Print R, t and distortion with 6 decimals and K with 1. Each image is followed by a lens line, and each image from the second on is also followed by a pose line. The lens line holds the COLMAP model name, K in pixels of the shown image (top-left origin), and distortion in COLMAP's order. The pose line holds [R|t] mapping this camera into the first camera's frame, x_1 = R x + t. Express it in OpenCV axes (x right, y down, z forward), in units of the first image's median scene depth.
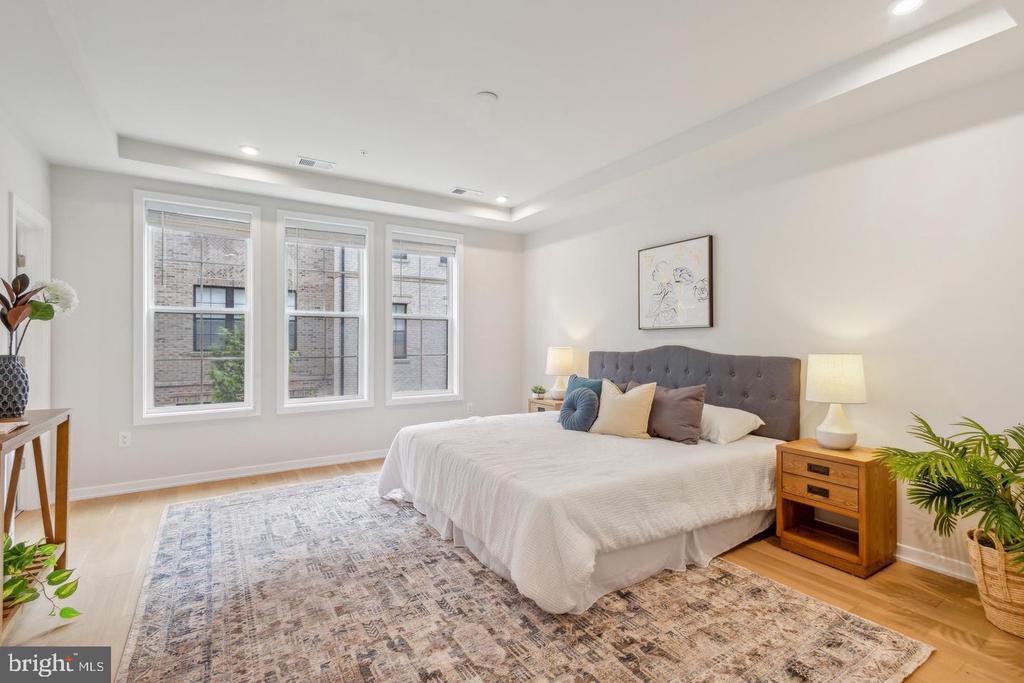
lens RADIAL K [[470.5, 0, 510.2], [0, 470.5, 339.5], [0, 0, 1]] dist [0.011853, 0.000084]
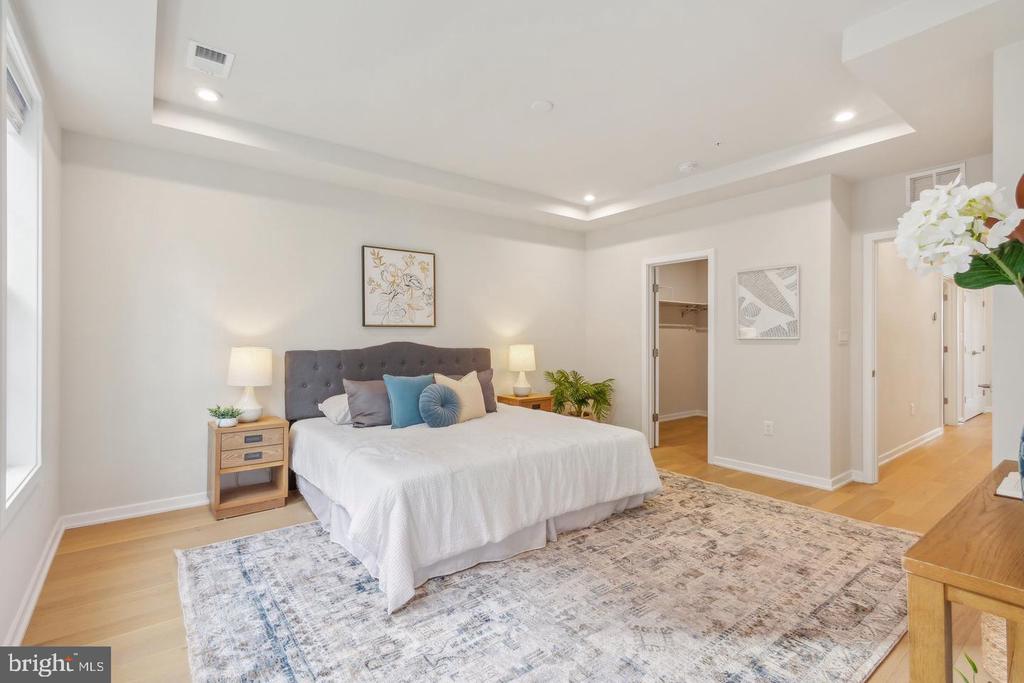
lens RADIAL K [[470.5, 0, 510.2], [0, 470.5, 339.5], [0, 0, 1]] dist [0.011853, 0.000084]
pose [[-0.085997, -0.005219, 0.996282, -0.991132], [-0.002779, 0.999984, 0.004999, 0.000957], [-0.996292, -0.002339, -0.086010, 1.055478]]
